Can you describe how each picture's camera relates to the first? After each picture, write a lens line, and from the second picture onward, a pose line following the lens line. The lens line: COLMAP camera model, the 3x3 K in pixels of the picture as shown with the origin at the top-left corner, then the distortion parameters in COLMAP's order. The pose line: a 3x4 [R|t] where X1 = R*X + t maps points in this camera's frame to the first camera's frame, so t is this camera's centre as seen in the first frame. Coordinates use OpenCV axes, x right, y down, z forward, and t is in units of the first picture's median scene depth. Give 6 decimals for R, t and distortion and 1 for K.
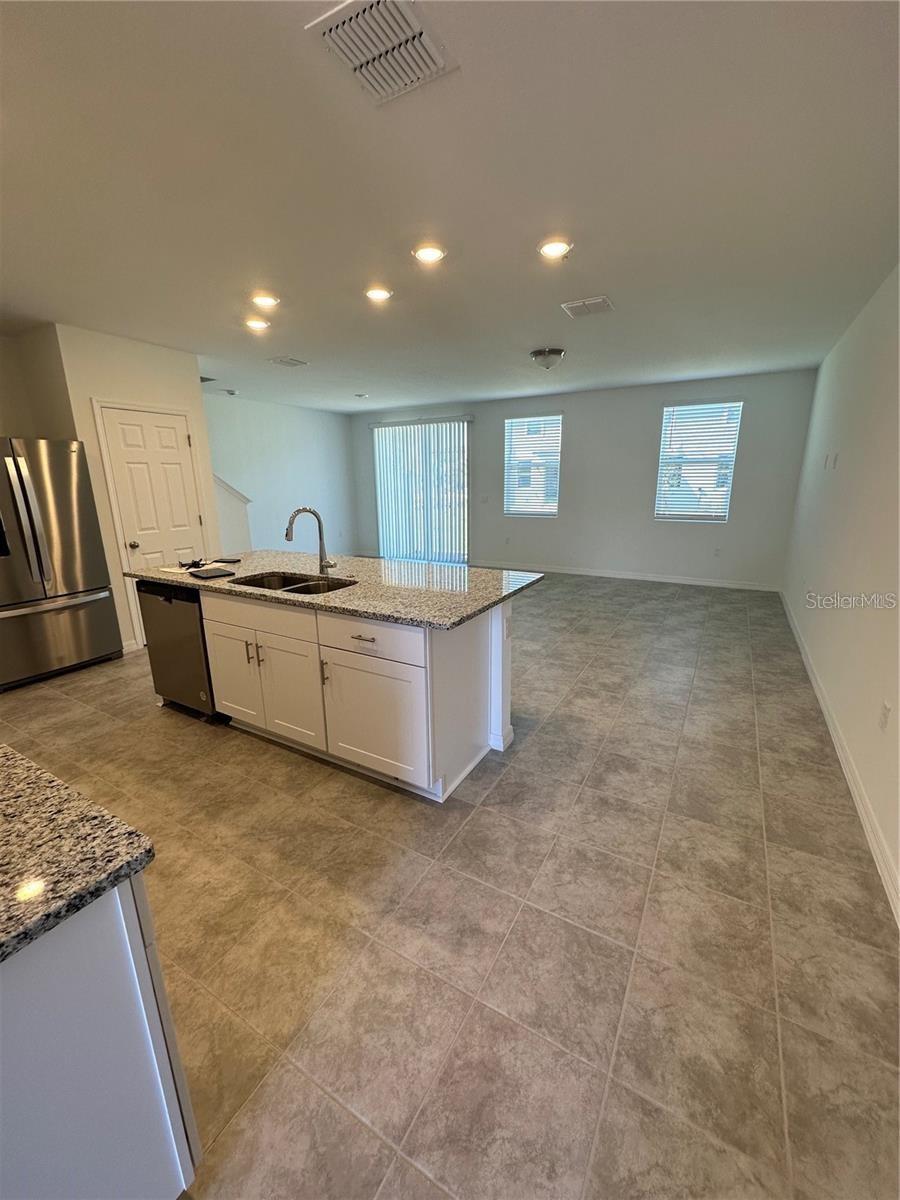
lens RADIAL K [[473.9, 0, 445.8], [0, 473.9, 611.0], [0, 0, 1]] dist [0.002208, 0.000139]
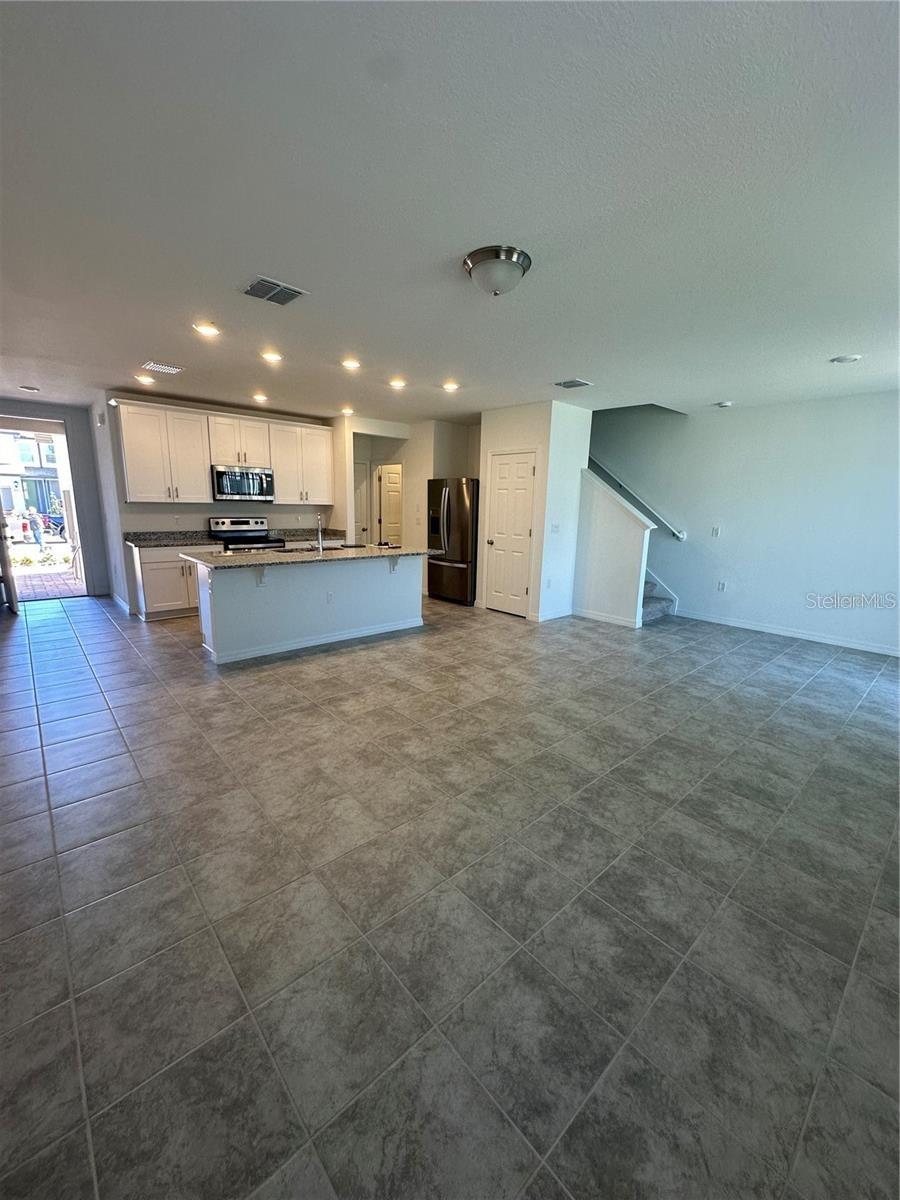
lens RADIAL K [[483.3, 0, 445.4], [0, 483.3, 601.4], [0, 0, 1]] dist [0.000675, -0.000132]
pose [[-0.309342, 0.196740, -0.930377, 1.102807], [-0.276533, 0.917474, 0.285956, -0.467887], [0.909856, 0.345738, -0.229408, 1.640067]]
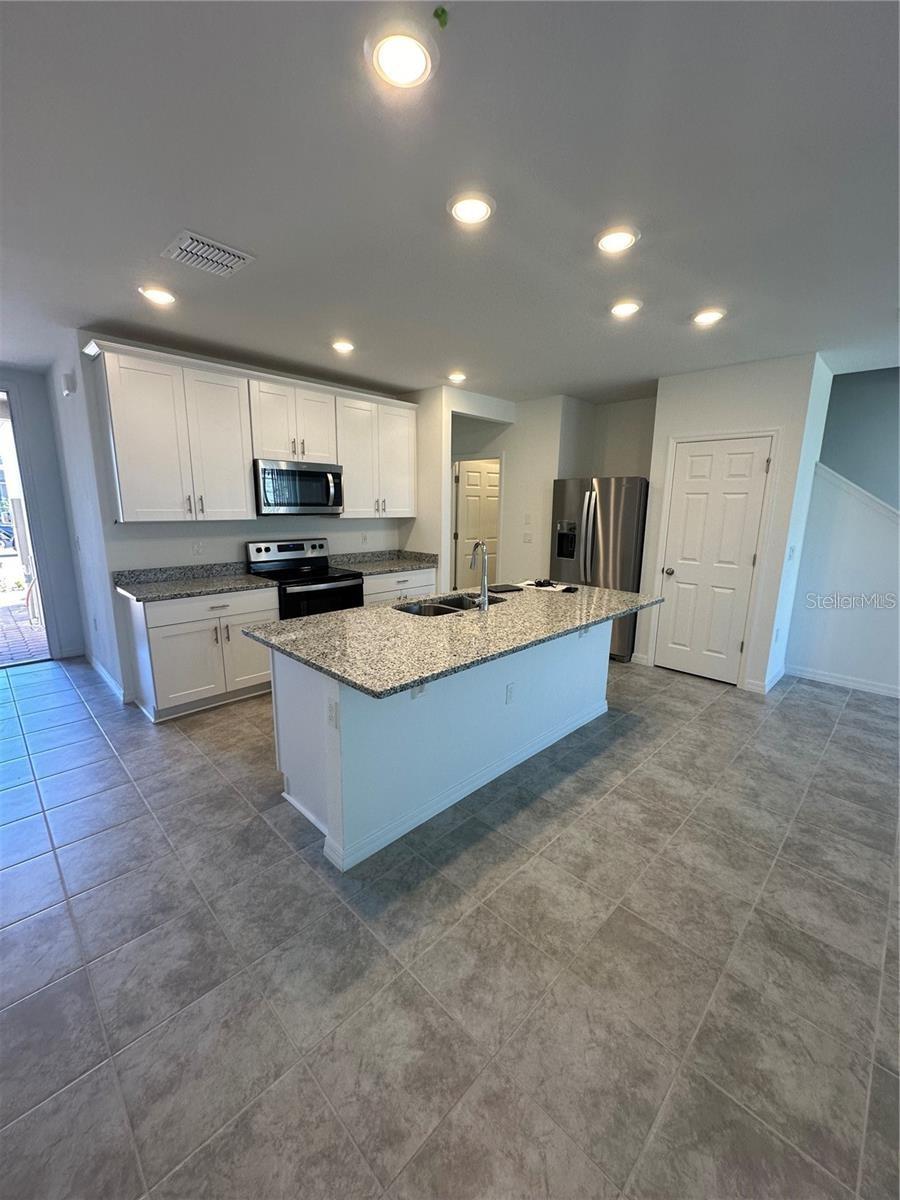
lens RADIAL K [[483.3, 0, 445.4], [0, 483.3, 601.4], [0, 0, 1]] dist [0.000675, -0.000132]
pose [[-0.254673, 0.201877, -0.945720, 0.601128], [-0.272417, 0.923383, 0.270468, -0.293622], [0.927864, 0.326511, -0.180166, 0.964866]]
